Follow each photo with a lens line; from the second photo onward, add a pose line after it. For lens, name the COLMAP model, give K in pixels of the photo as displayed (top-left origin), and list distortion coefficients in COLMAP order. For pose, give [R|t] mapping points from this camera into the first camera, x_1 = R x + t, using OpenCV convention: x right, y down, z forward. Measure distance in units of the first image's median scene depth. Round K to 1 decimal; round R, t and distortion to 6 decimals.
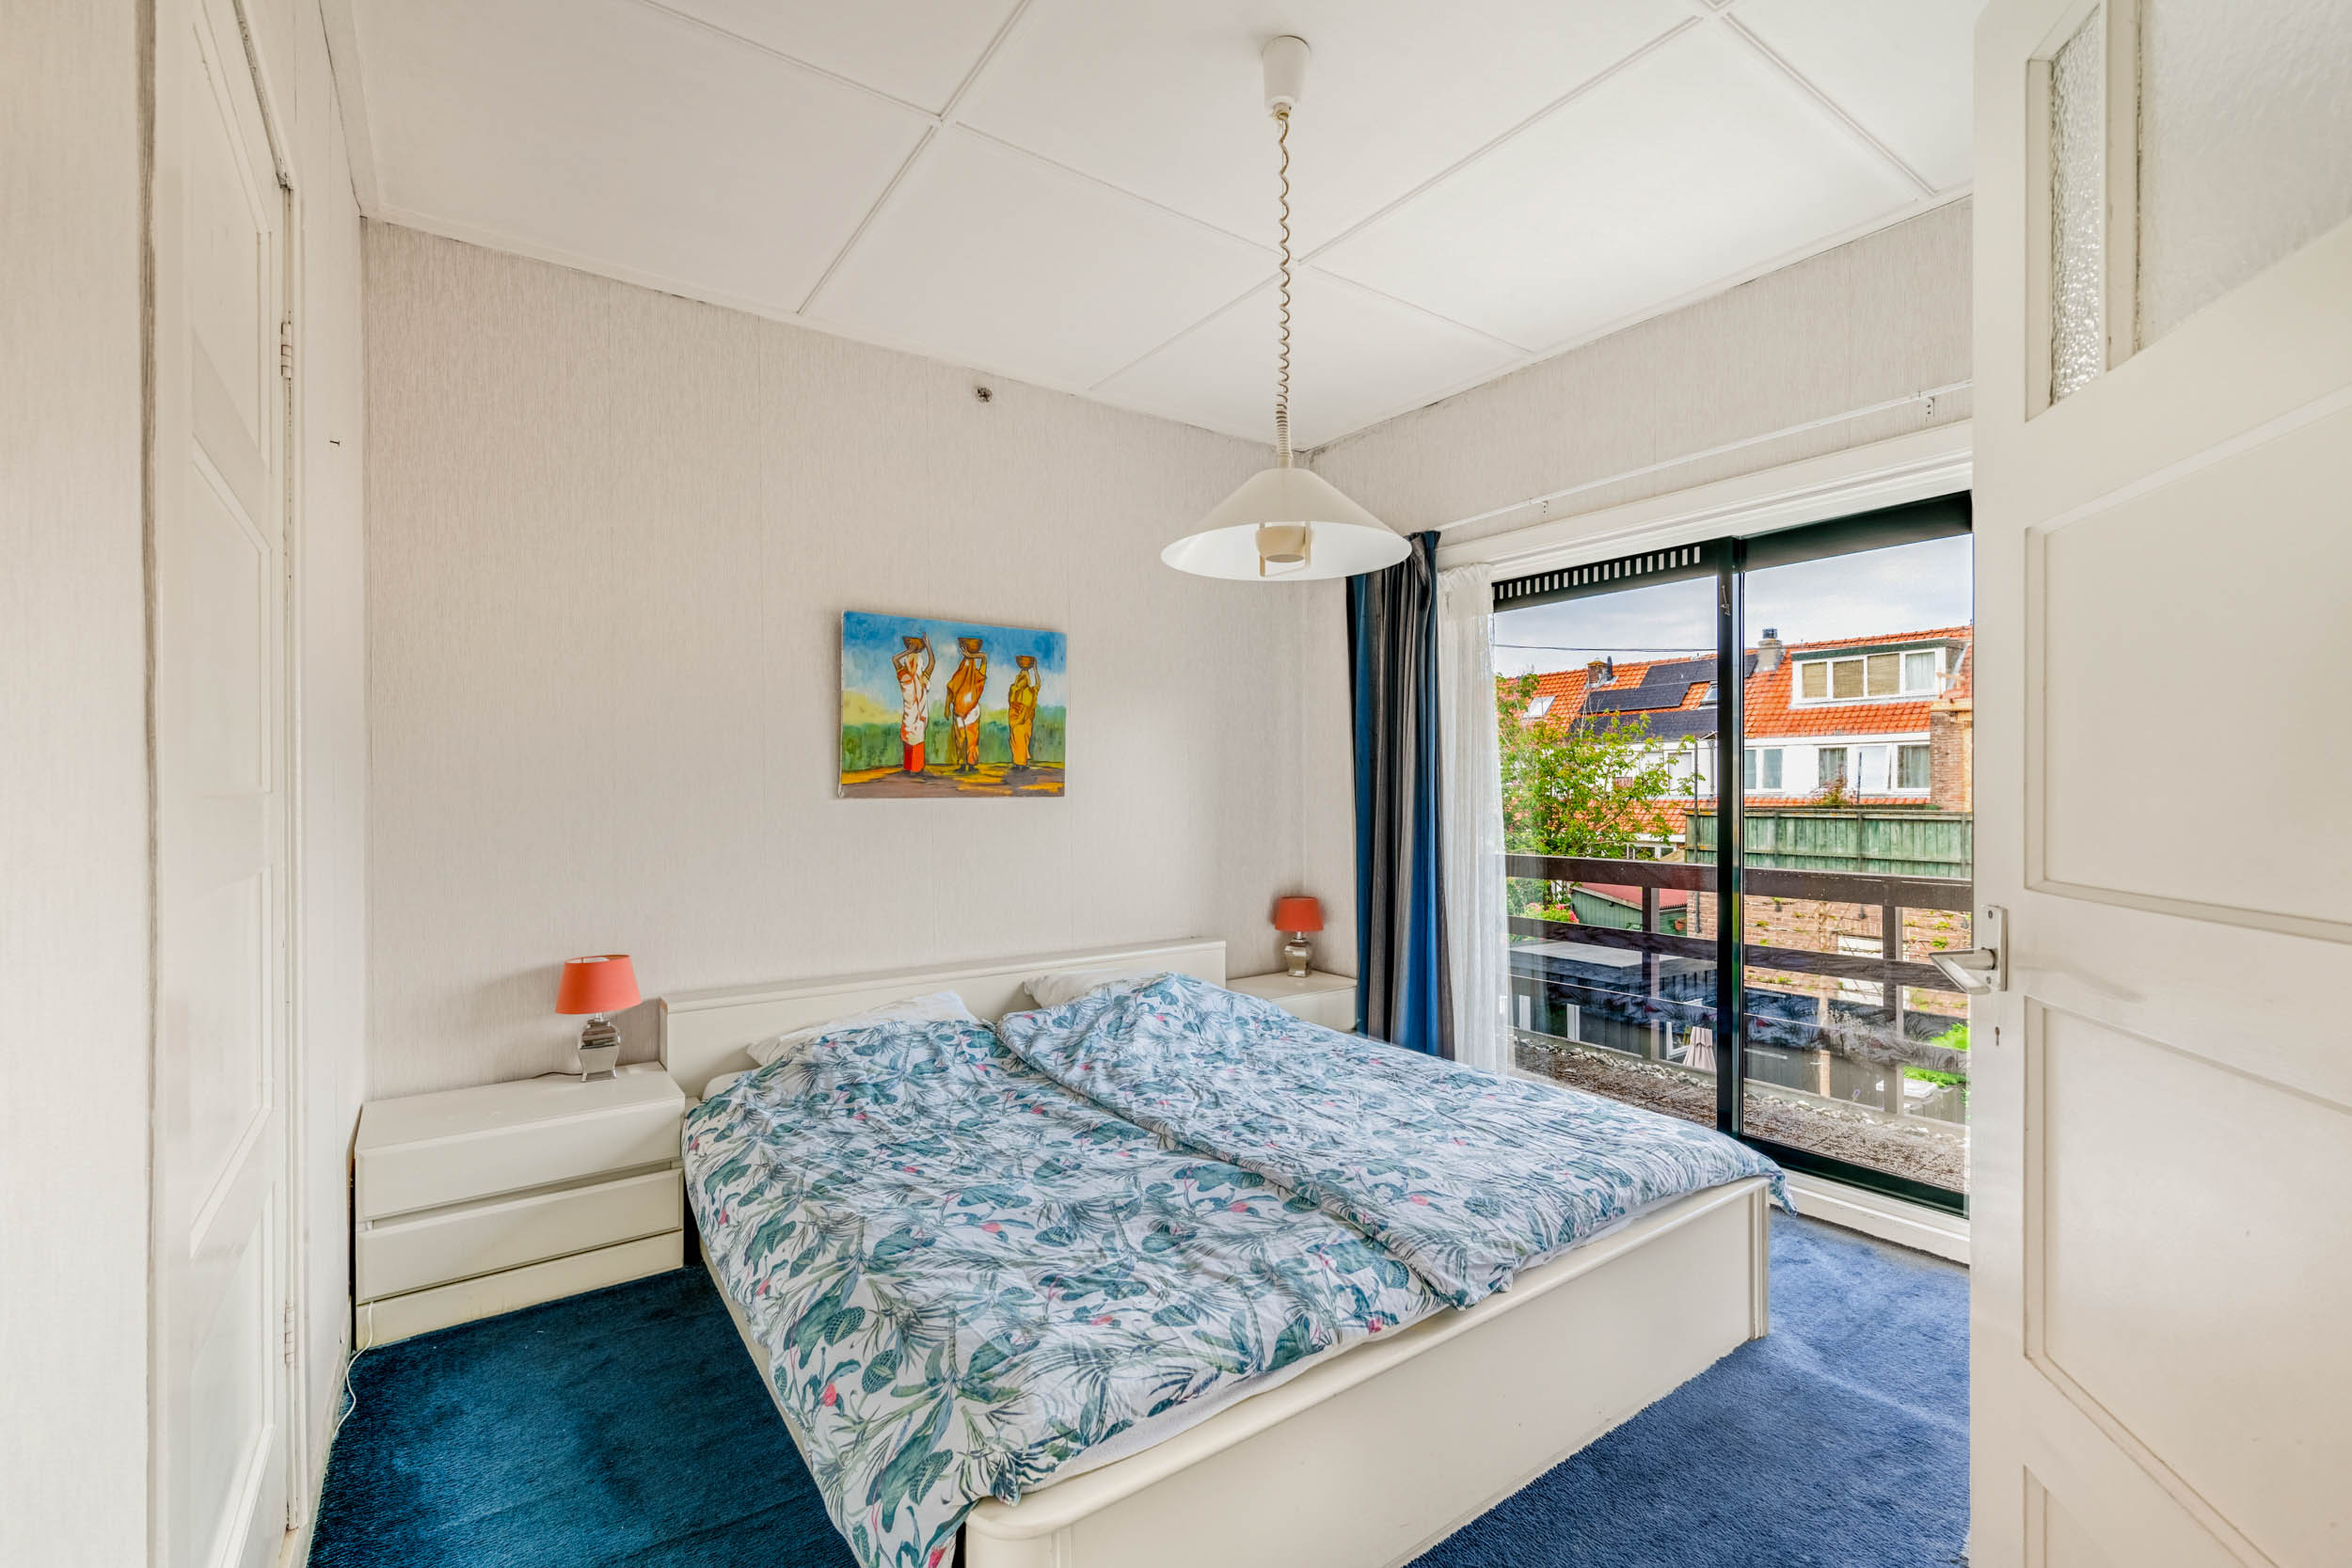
lens RADIAL K [[982.0, 0, 1184.2], [0, 982.0, 790.3], [0, 0, 1]] dist [0.000277, 0.000111]
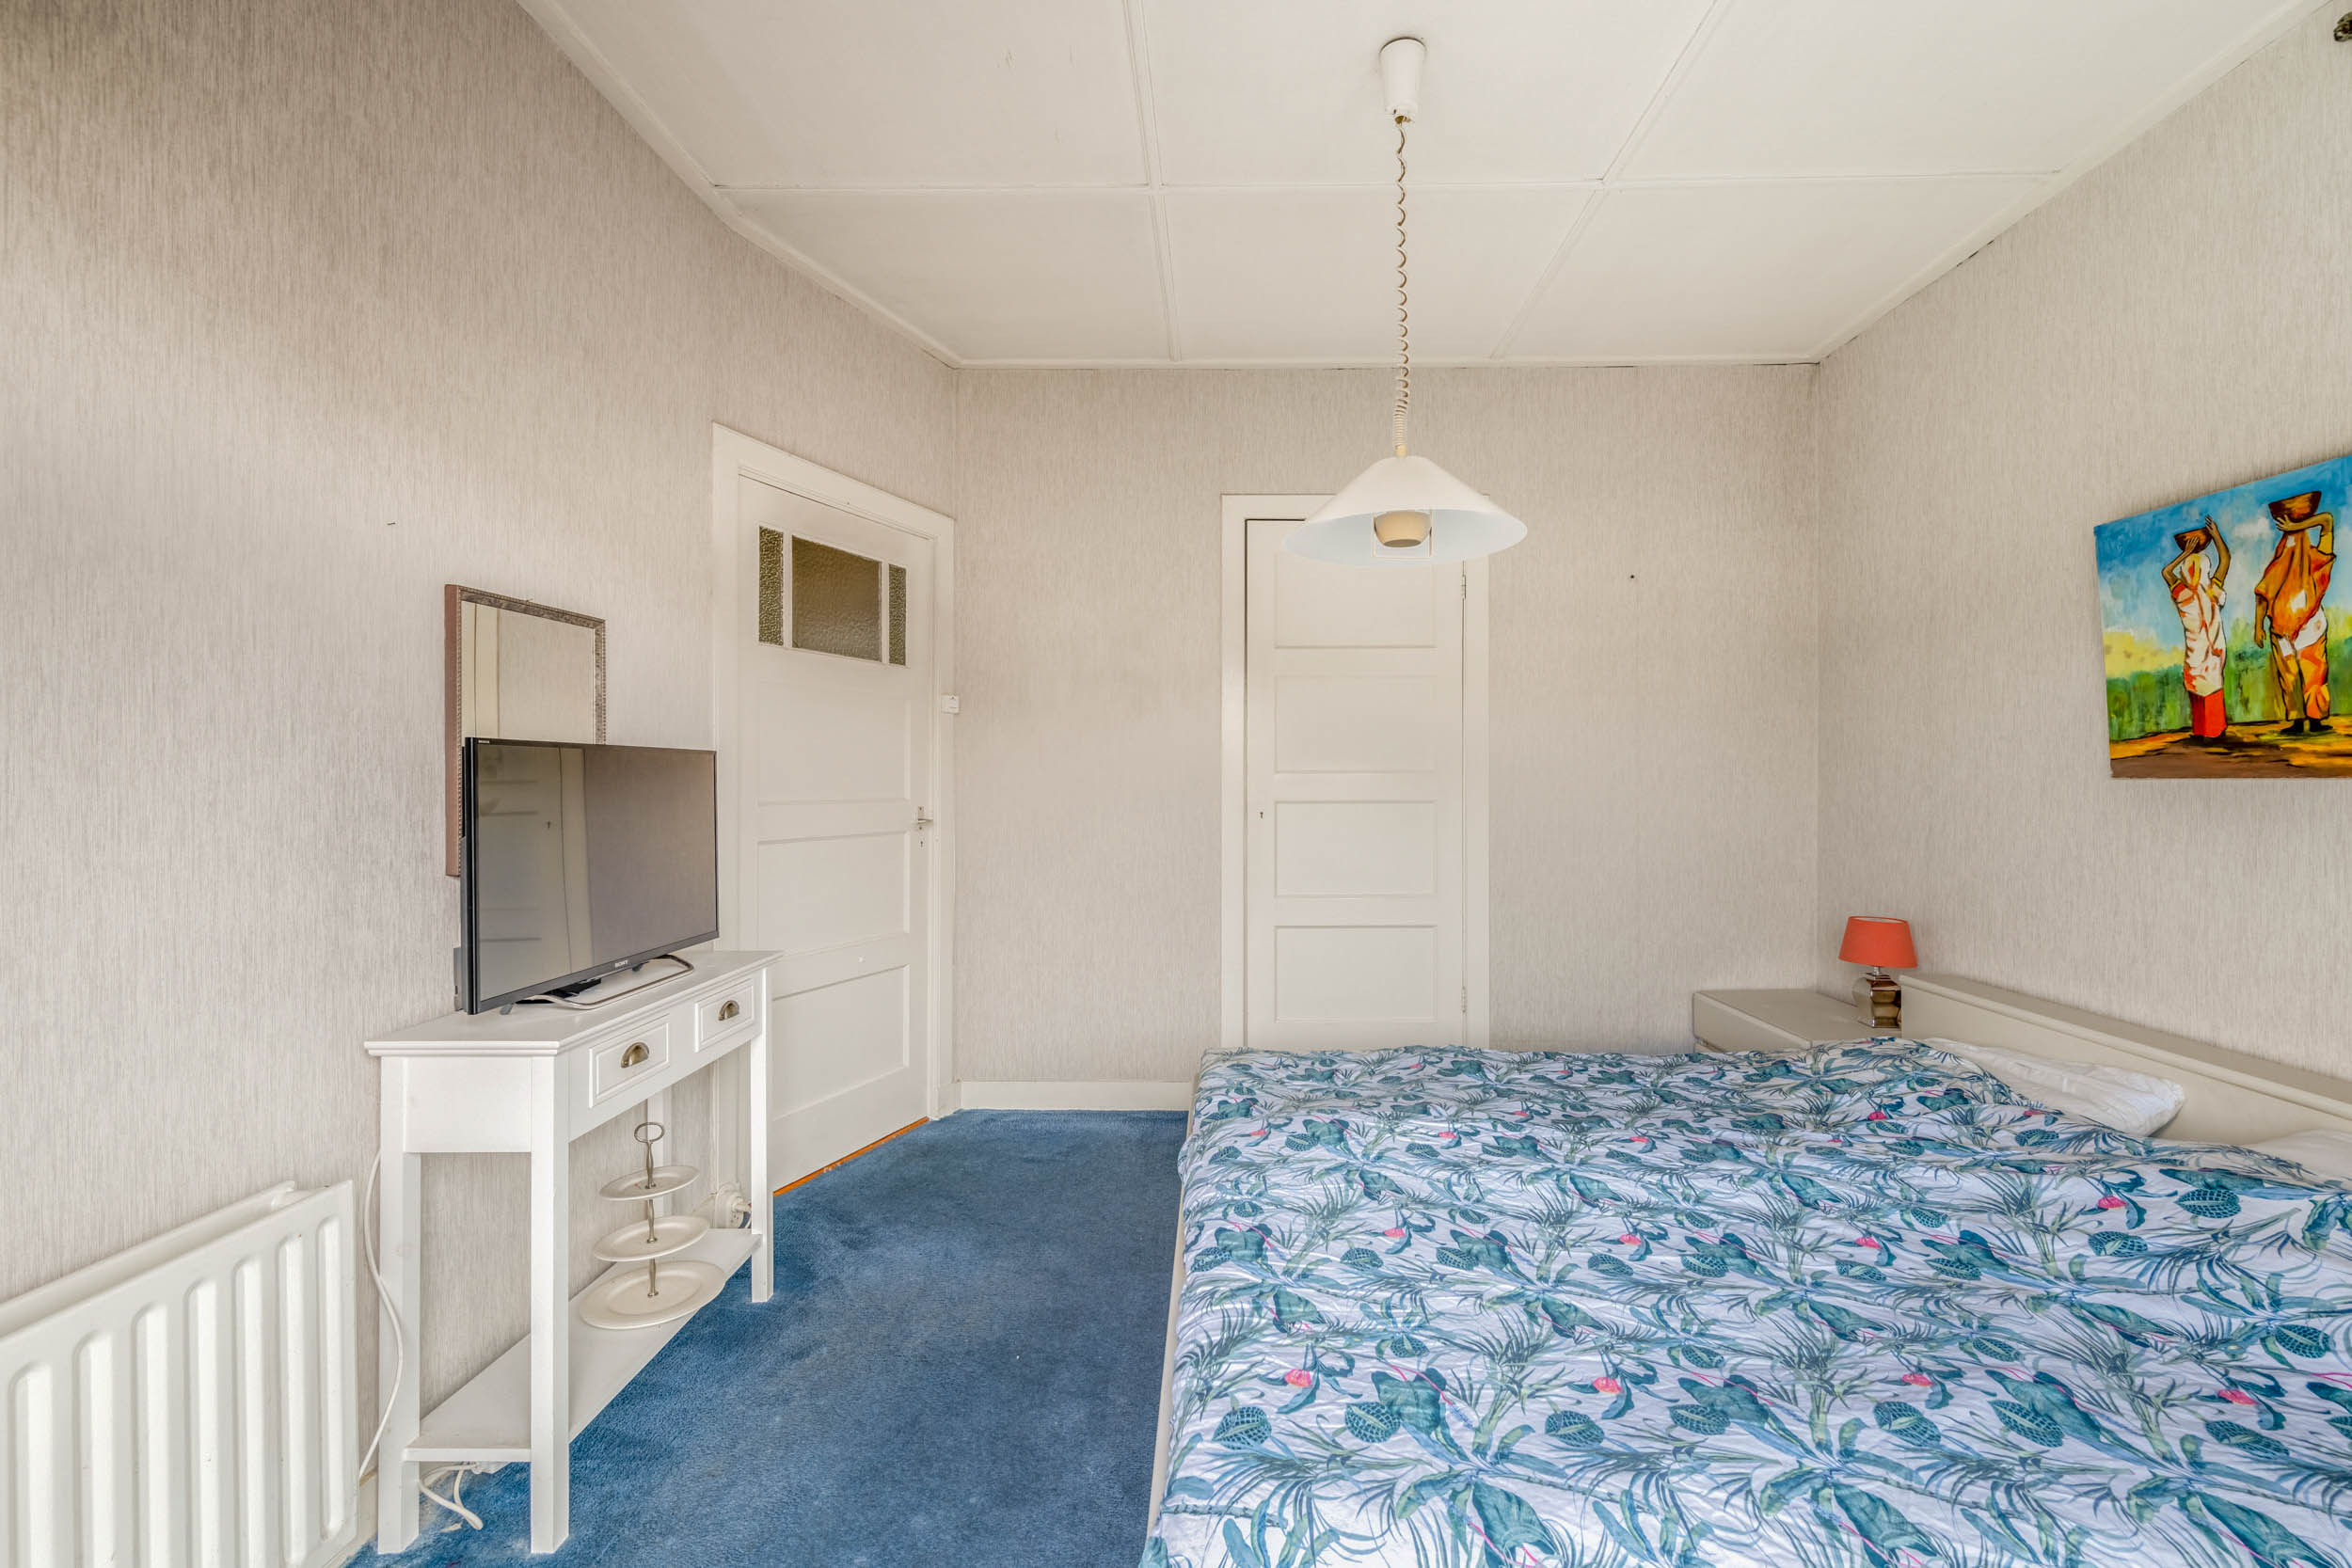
lens RADIAL K [[982.0, 0, 1184.2], [0, 982.0, 790.3], [0, 0, 1]] dist [0.000277, 0.000111]
pose [[-0.586703, 0.009627, -0.809745, 0.632727], [-0.004365, 0.999877, 0.015050, 0.008888], [0.809791, 0.012364, -0.586588, 0.836118]]
